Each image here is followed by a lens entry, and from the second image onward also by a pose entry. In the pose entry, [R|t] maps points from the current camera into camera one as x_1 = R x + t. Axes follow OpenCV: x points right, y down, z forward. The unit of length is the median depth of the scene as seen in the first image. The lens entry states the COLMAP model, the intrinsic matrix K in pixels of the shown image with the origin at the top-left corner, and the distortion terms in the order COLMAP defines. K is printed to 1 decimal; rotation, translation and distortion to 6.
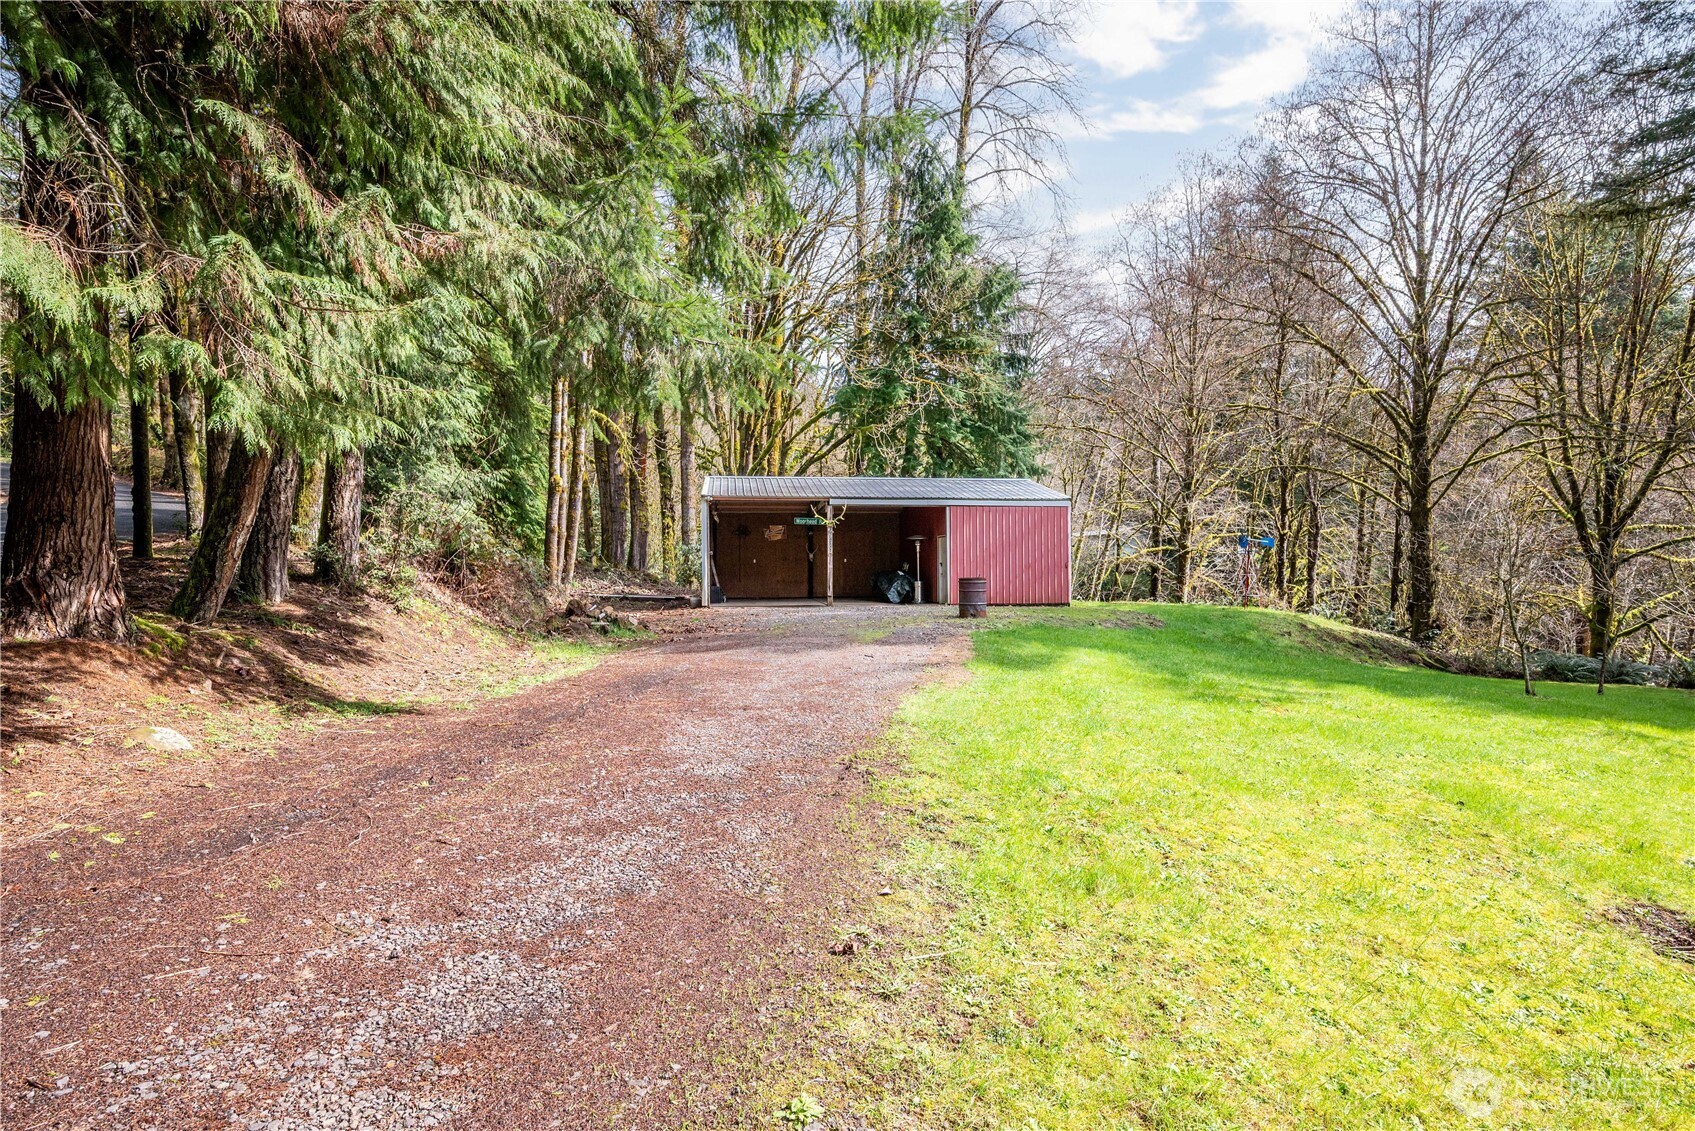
lens RADIAL K [[840.8, 0, 848.8], [0, 840.8, 568.4], [0, 0, 1]] dist [-0.003484, 0.000499]
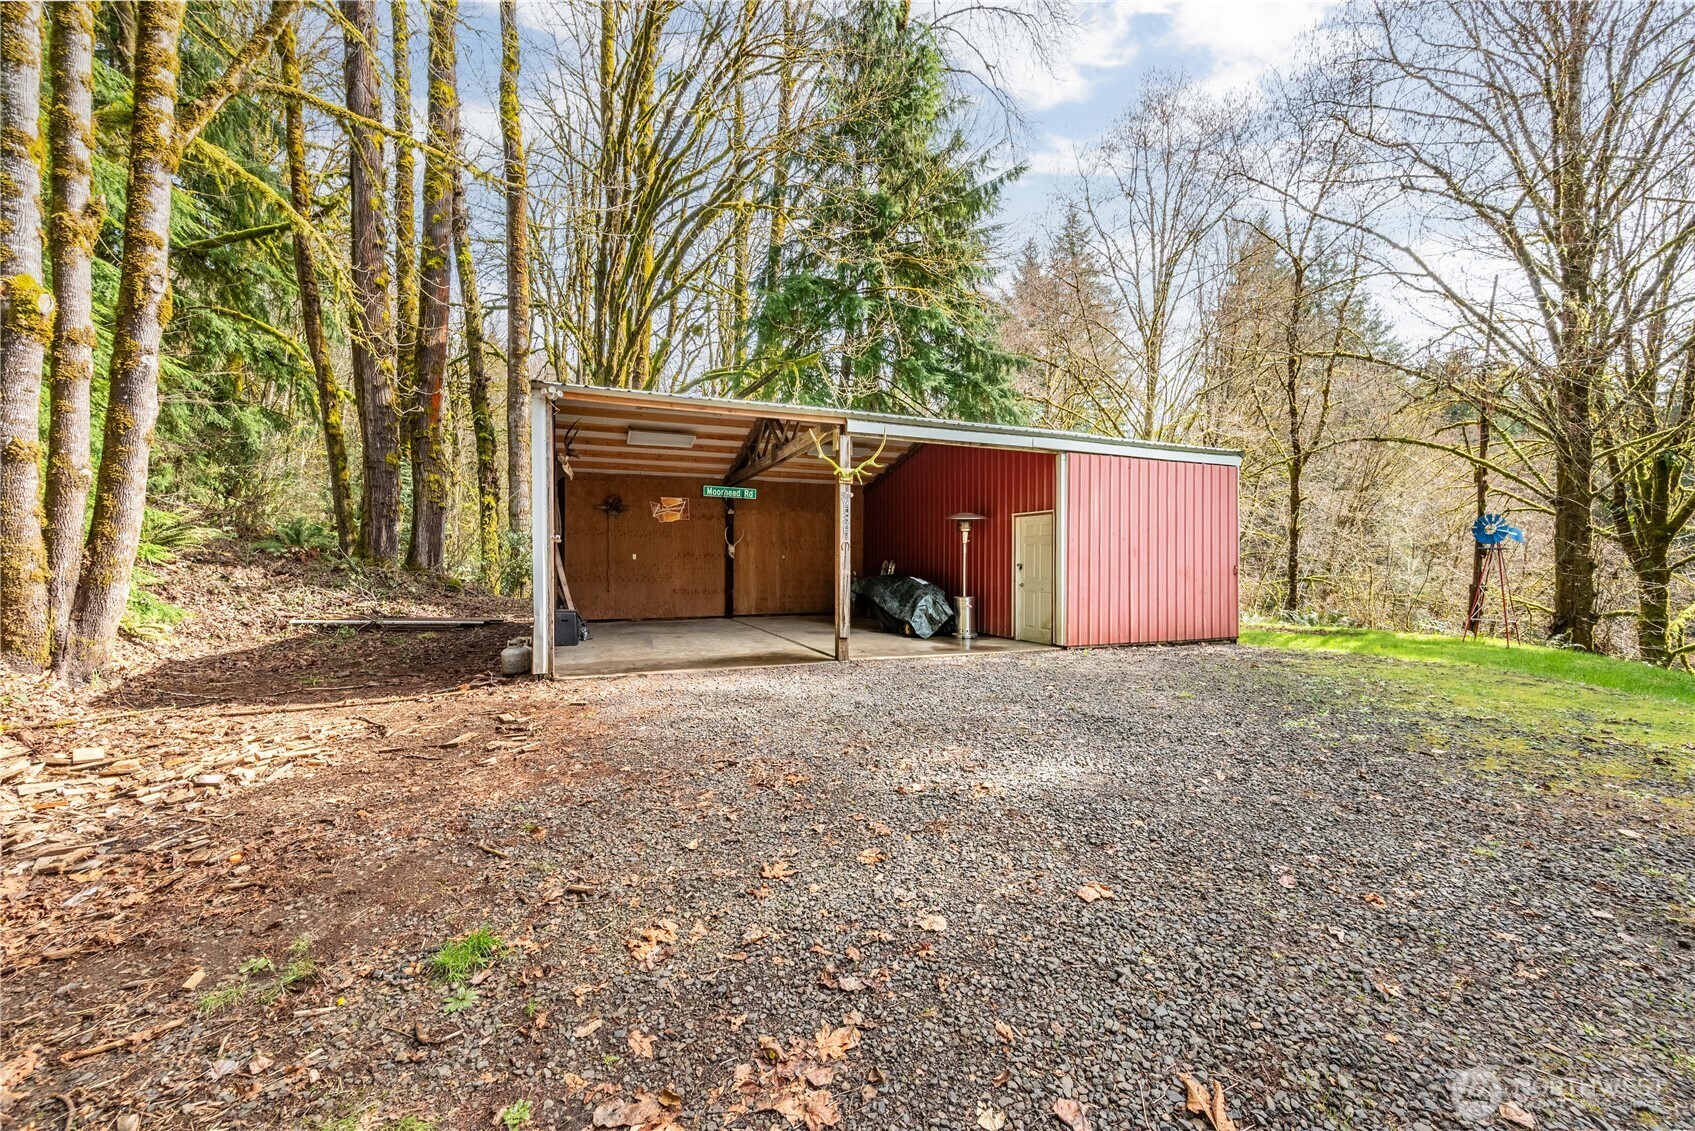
lens RADIAL K [[675.5, 0, 843.6], [0, 675.5, 559.8], [0, 0, 1]] dist [0.021452, 0.000073]
pose [[0.970032, 0.005673, 0.242909, -0.081666], [-0.005121, 0.999983, -0.002906, -0.005682], [-0.242922, 0.001575, 0.970045, 0.482342]]
